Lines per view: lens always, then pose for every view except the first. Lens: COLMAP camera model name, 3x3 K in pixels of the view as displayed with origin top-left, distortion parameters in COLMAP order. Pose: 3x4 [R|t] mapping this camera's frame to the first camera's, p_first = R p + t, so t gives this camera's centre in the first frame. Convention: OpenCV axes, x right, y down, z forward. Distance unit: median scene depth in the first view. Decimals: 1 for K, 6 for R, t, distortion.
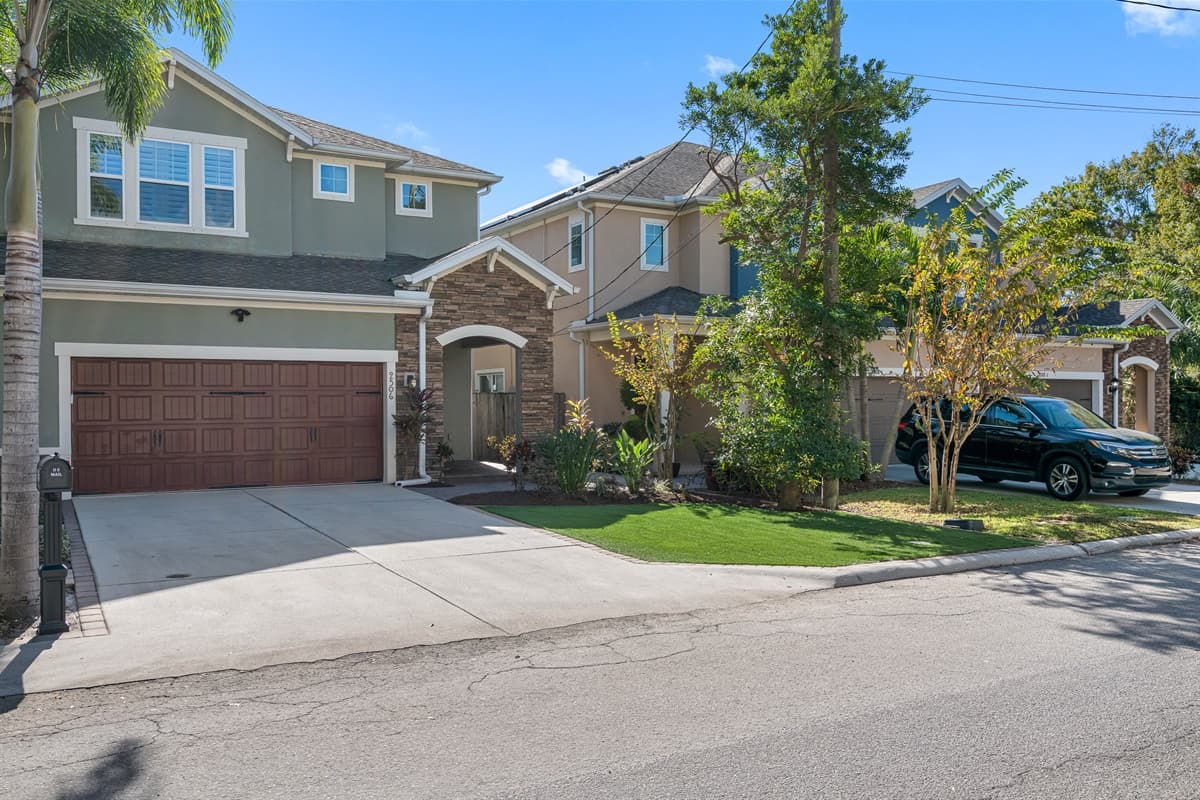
lens RADIAL K [[1006.2, 0, 596.3], [0, 1006.2, 454.6], [0, 0, 1]] dist [-0.006042, -0.006520]
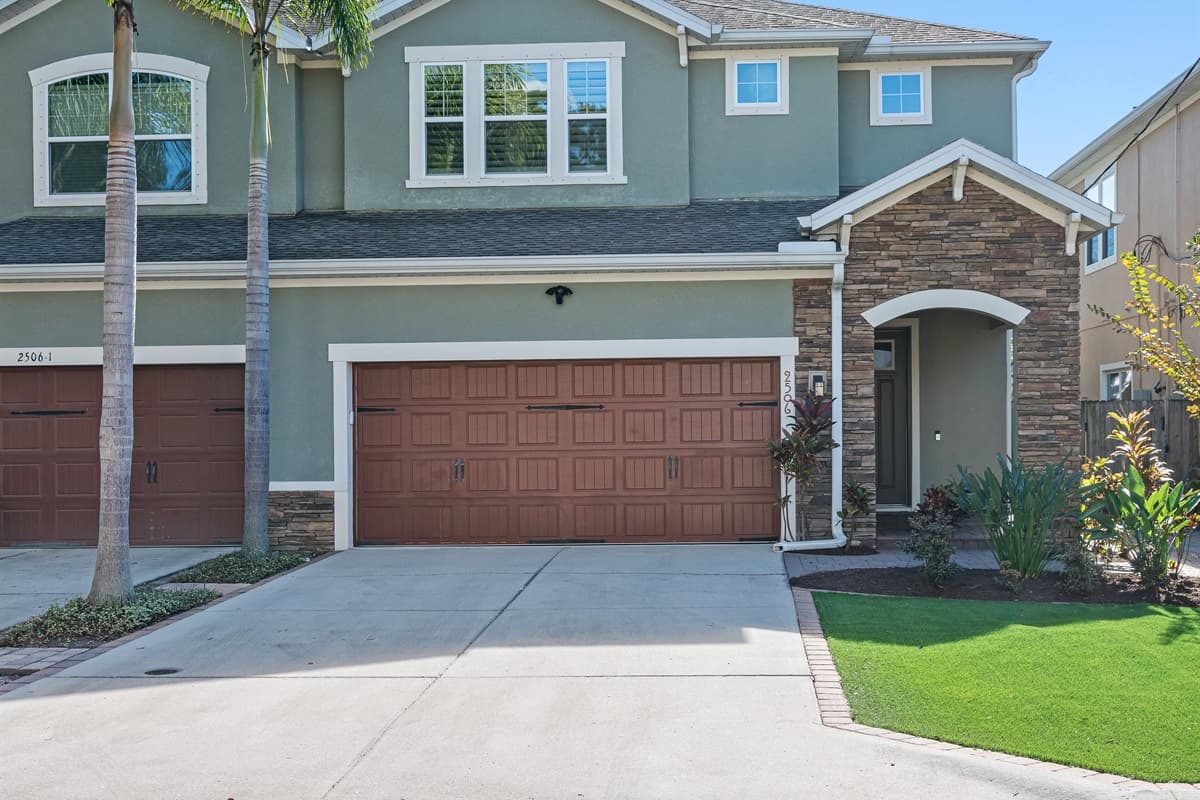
lens RADIAL K [[1464.8, 0, 580.6], [0, 1464.8, 440.8], [0, 0, 1]] dist [0.000980, -0.007698]
pose [[0.821017, 0.002024, -0.570901, 0.214649], [-0.020797, 0.999436, -0.026365, -0.010485], [0.570525, 0.033519, 0.820596, 0.160251]]
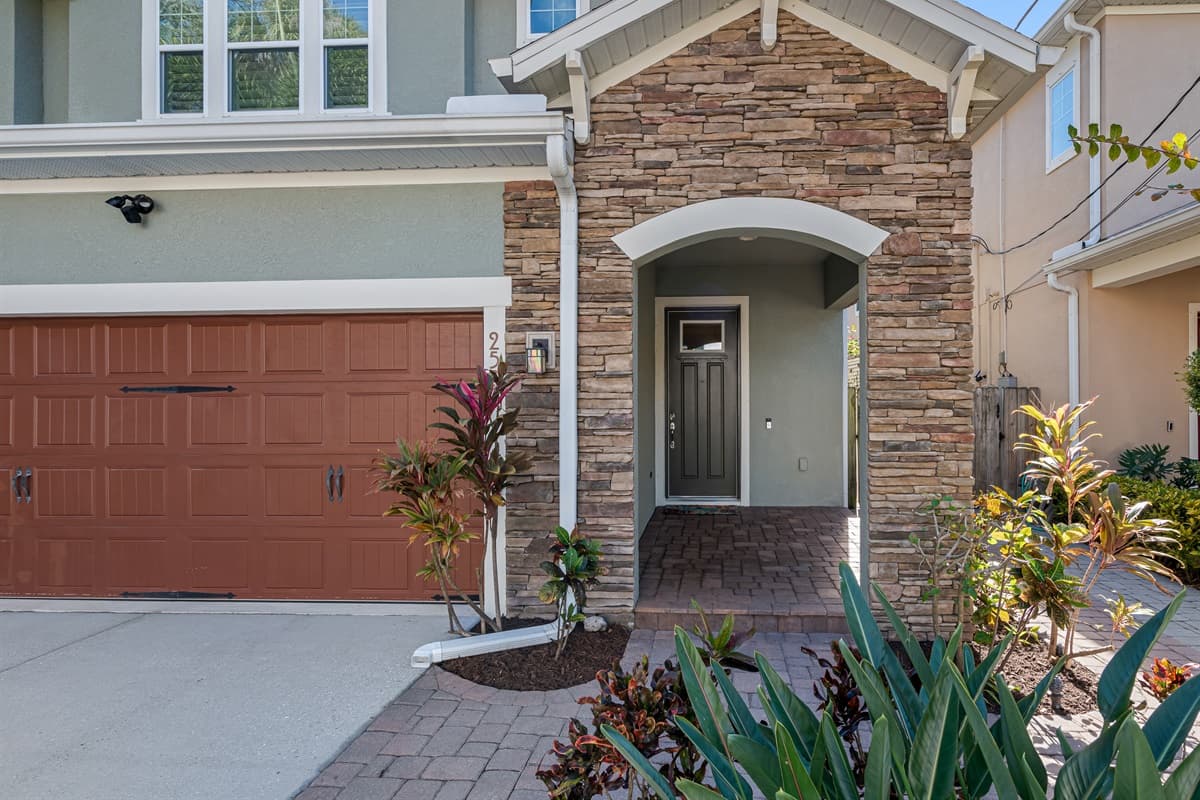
lens RADIAL K [[653.2, 0, 665.2], [0, 653.2, 394.6], [0, 0, 1]] dist [-0.012190, -0.000206]
pose [[0.836248, -0.001791, -0.548349, -0.009182], [-0.027273, 0.998621, -0.044854, -0.047461], [0.547673, 0.052464, 0.835046, 0.808936]]
